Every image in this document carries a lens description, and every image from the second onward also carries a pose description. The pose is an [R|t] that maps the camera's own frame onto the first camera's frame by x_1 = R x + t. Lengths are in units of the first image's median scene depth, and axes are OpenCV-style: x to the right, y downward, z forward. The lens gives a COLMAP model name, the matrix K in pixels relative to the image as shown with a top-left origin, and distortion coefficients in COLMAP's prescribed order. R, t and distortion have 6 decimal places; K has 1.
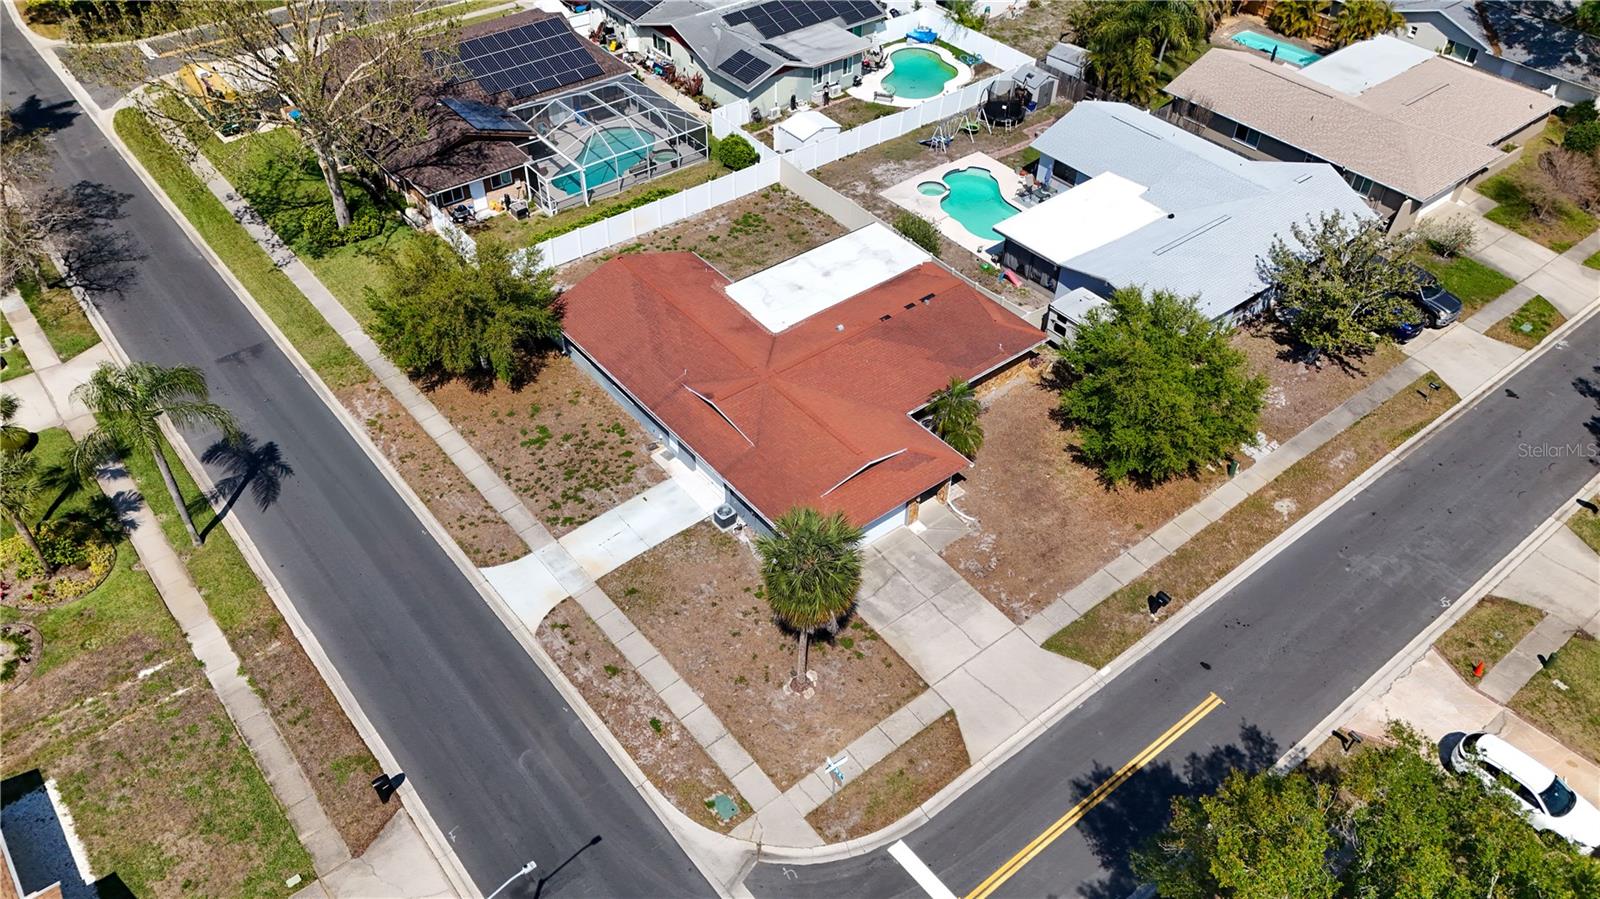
lens RADIAL K [[1187.6, 0, 800.0], [0, 1187.6, 449.5], [0, 0, 1]] dist [0.005667, -0.001654]
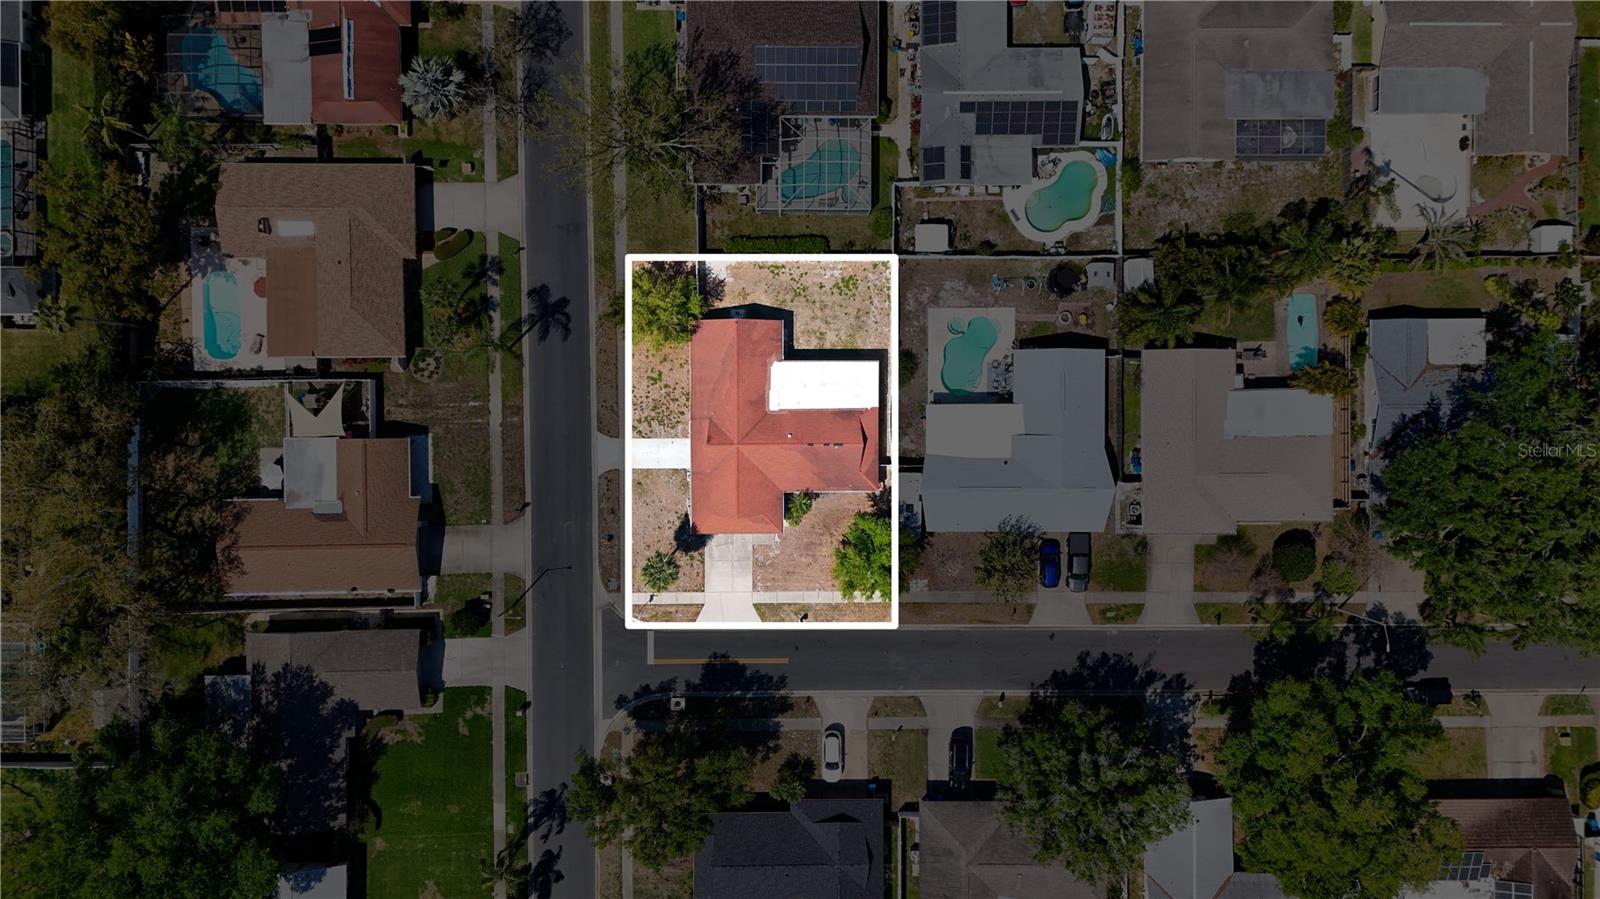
lens RADIAL K [[1187.6, 0, 800.0], [0, 1187.6, 449.5], [0, 0, 1]] dist [0.005667, -0.001654]
pose [[0.779777, 0.625682, 0.021677, 0.019204], [-0.432098, 0.512815, 0.741831, -1.775045], [0.453034, -0.587829, 0.670237, -0.429429]]
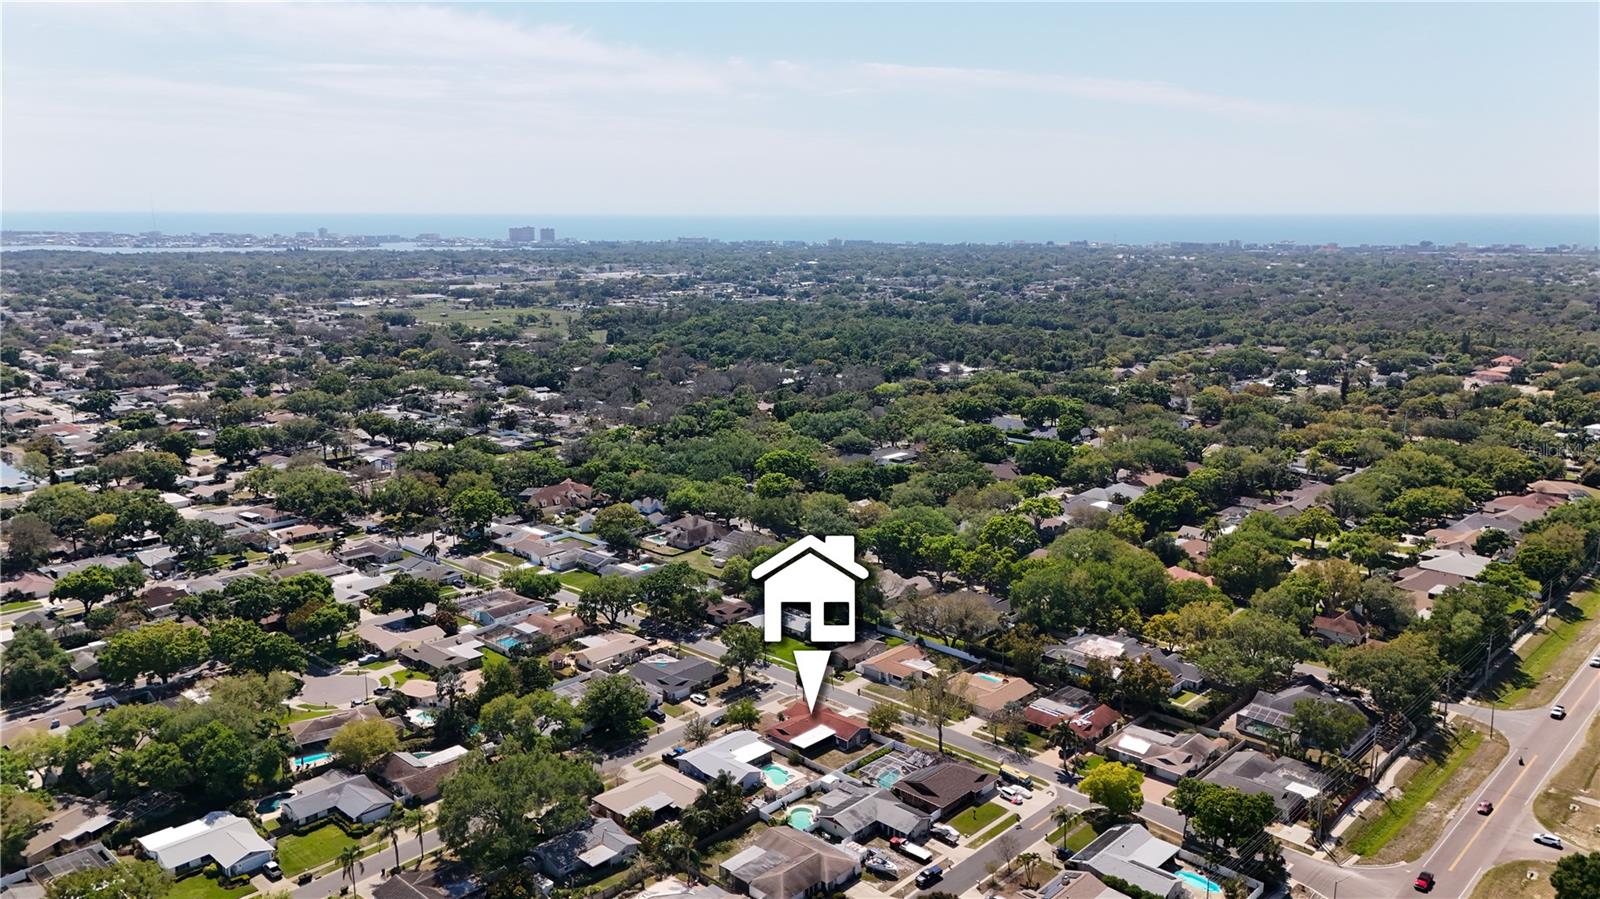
lens RADIAL K [[1187.6, 0, 800.0], [0, 1187.6, 449.5], [0, 0, 1]] dist [0.005667, -0.001654]
pose [[-0.989163, 0.018143, -0.145698, 0.814559], [-0.105528, 0.602099, 0.791417, -4.994638], [0.102084, 0.798215, -0.593660, 3.255521]]
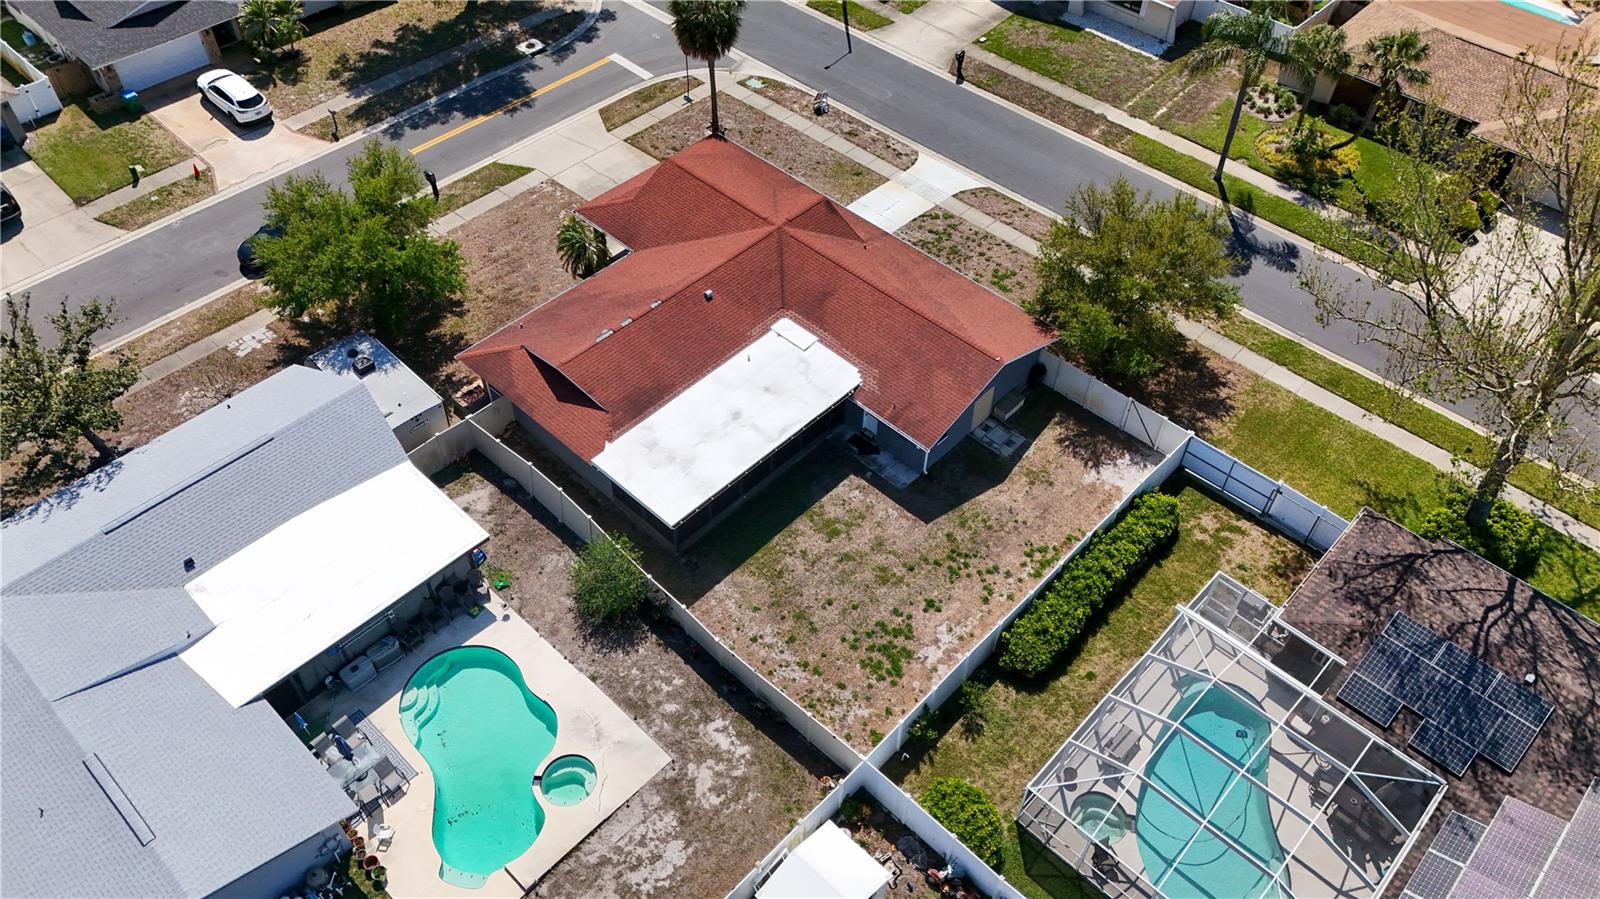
lens RADIAL K [[1187.6, 0, 800.0], [0, 1187.6, 449.5], [0, 0, 1]] dist [0.005667, -0.001654]
pose [[-0.989768, 0.076471, -0.120466, 0.088012], [-0.120345, 0.006202, 0.992713, -1.059408], [0.076661, 0.997052, 0.003064, 1.211083]]
